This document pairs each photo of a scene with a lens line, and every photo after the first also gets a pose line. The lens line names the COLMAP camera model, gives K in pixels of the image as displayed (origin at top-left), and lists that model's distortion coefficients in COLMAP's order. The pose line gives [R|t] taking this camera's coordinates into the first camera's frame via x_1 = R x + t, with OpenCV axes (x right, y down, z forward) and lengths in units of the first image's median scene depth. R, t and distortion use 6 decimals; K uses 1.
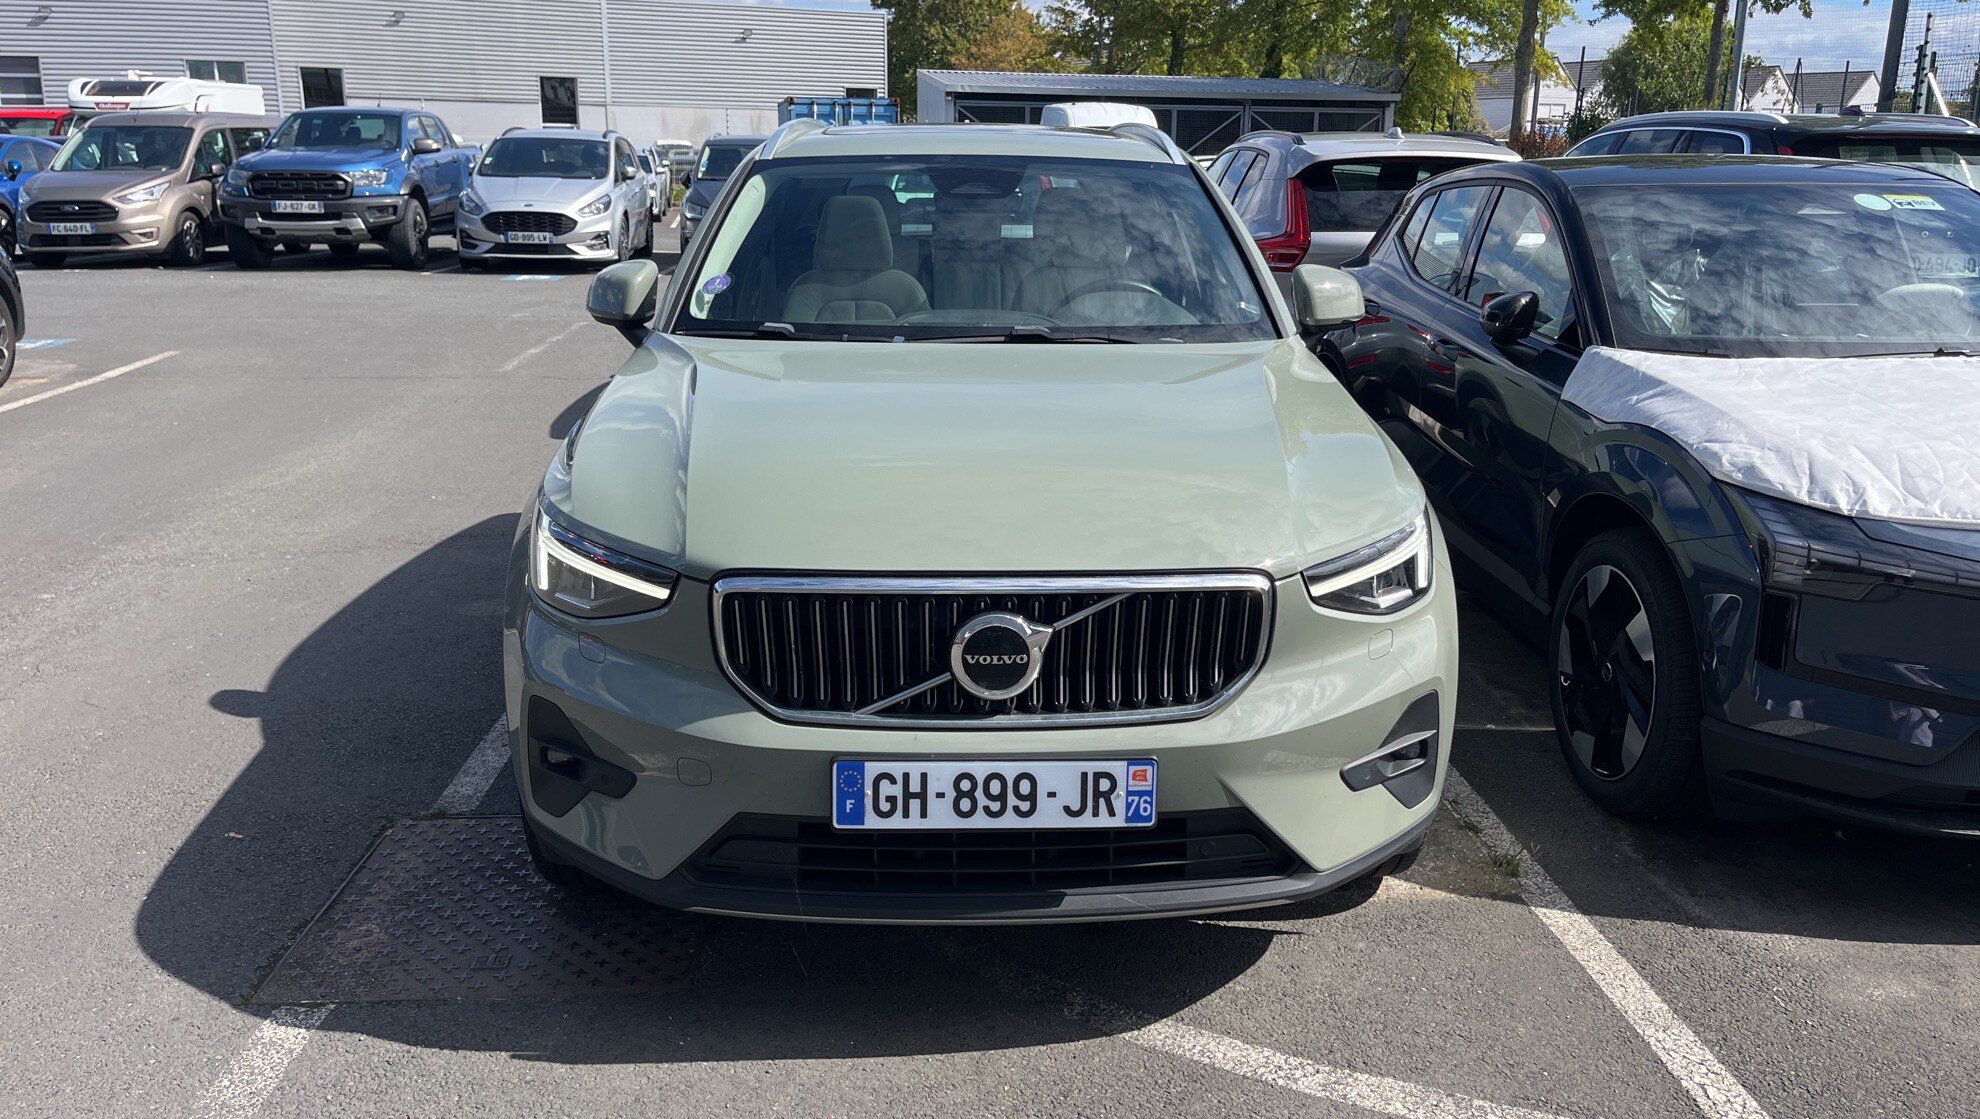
lens RADIAL K [[1567.5, 0, 999.0], [0, 1567.5, 562.3], [0, 0, 1]] dist [0.066724, -0.067565]
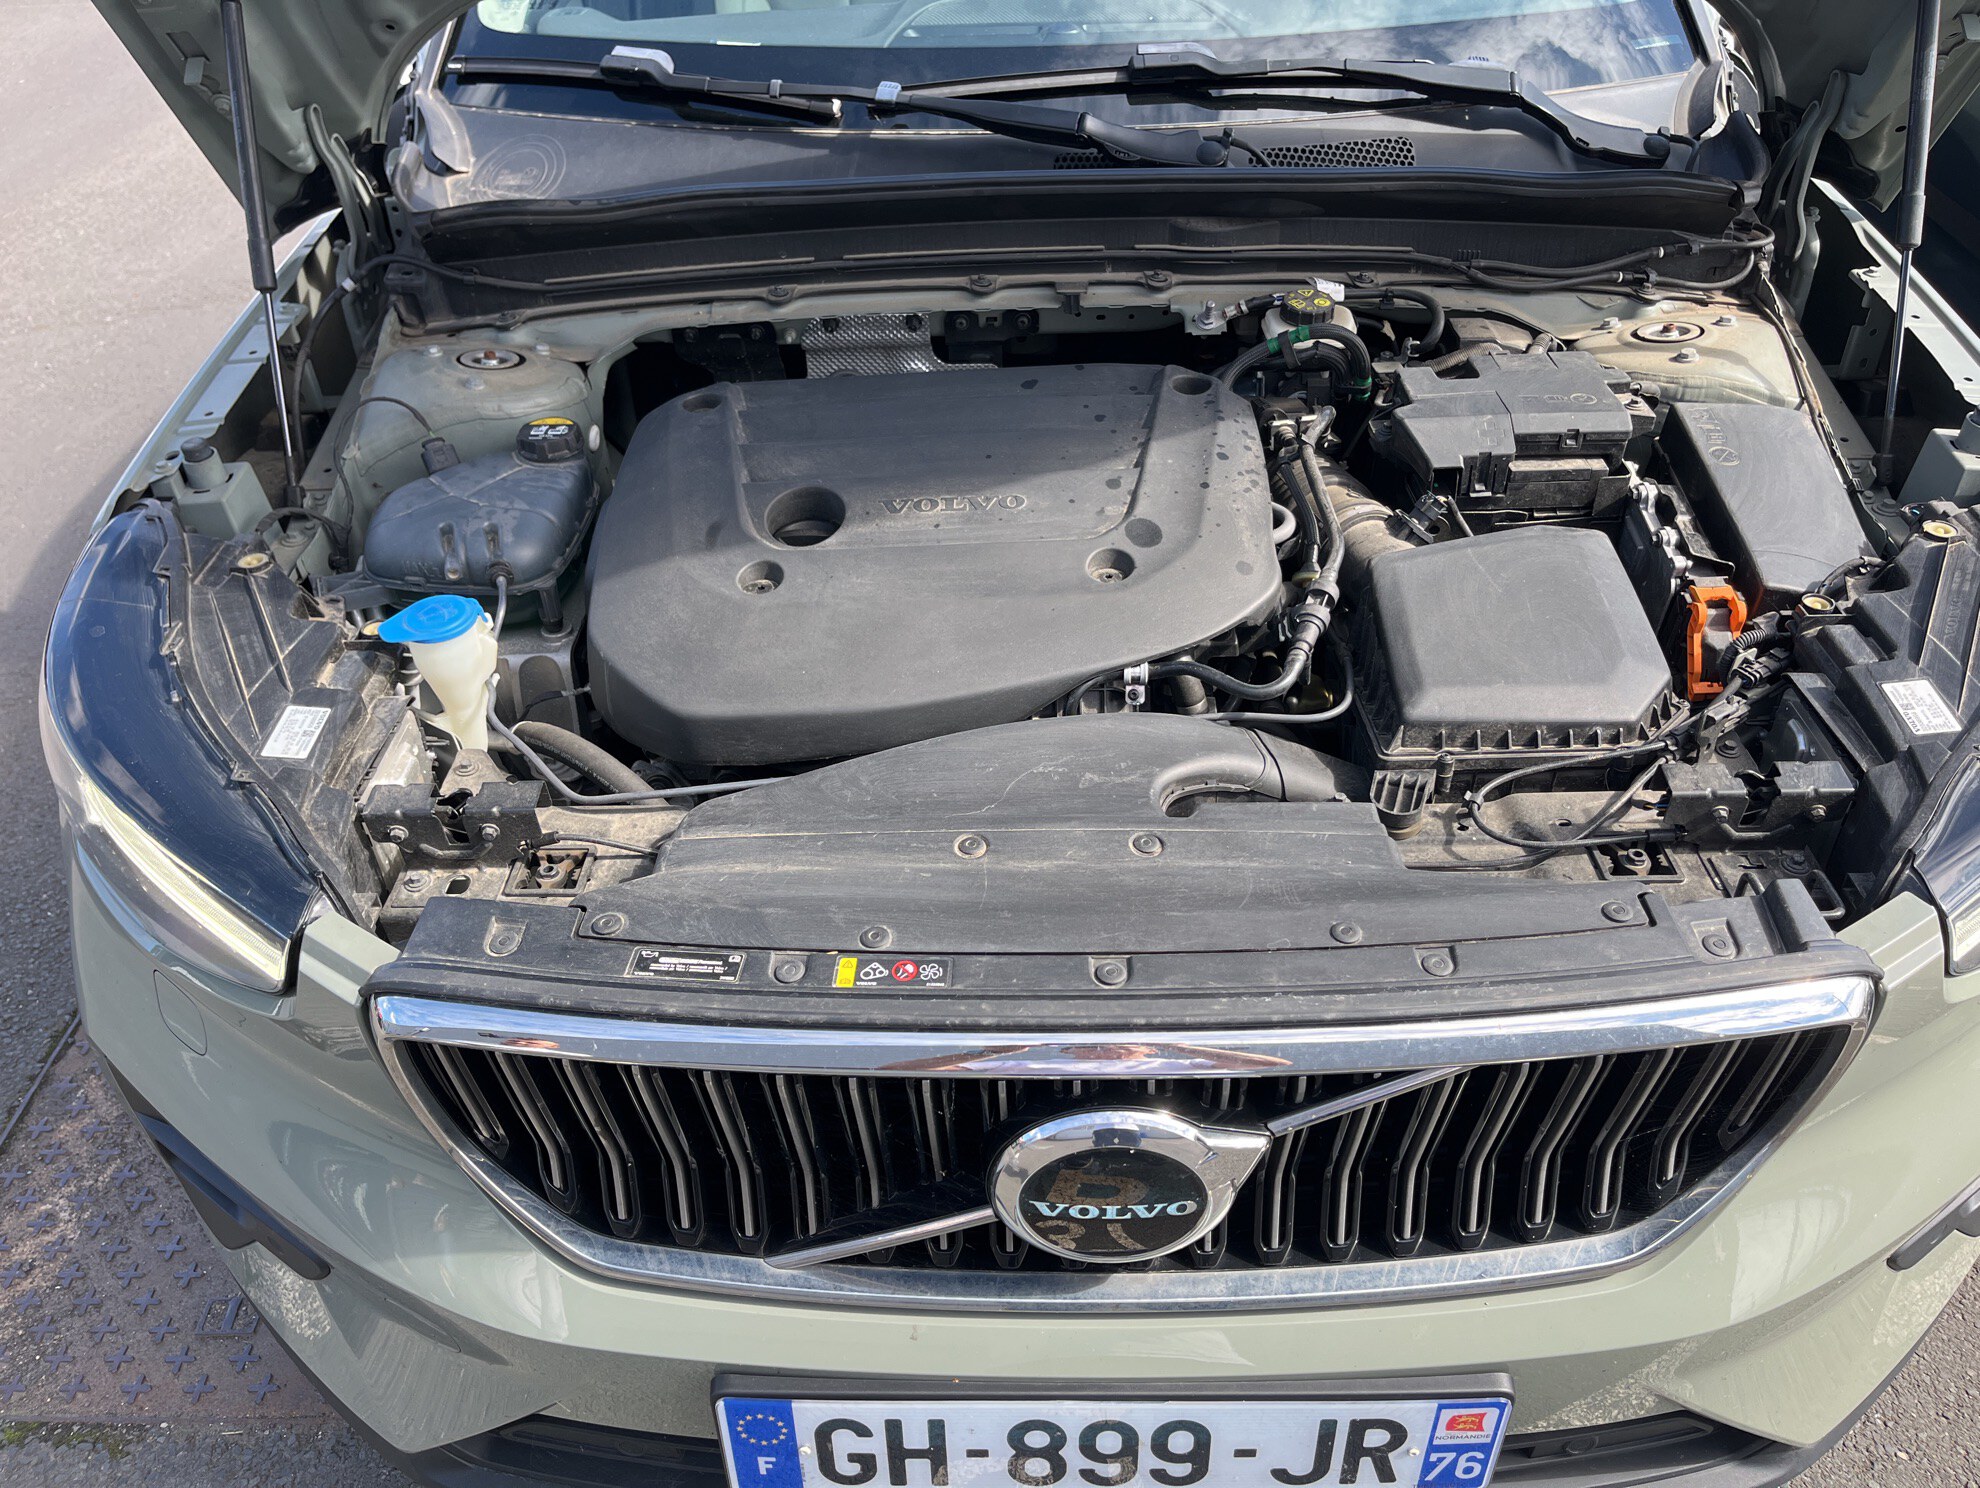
lens RADIAL K [[1545.7, 0, 968.5], [0, 1545.7, 732.3], [0, 0, 1]] dist [0.002993, -0.008862]
pose [[0.997510, -0.003768, -0.070426, -0.010037], [0.029610, 0.928674, 0.369712, -0.182979], [0.064010, -0.370877, 0.926474, 0.688981]]
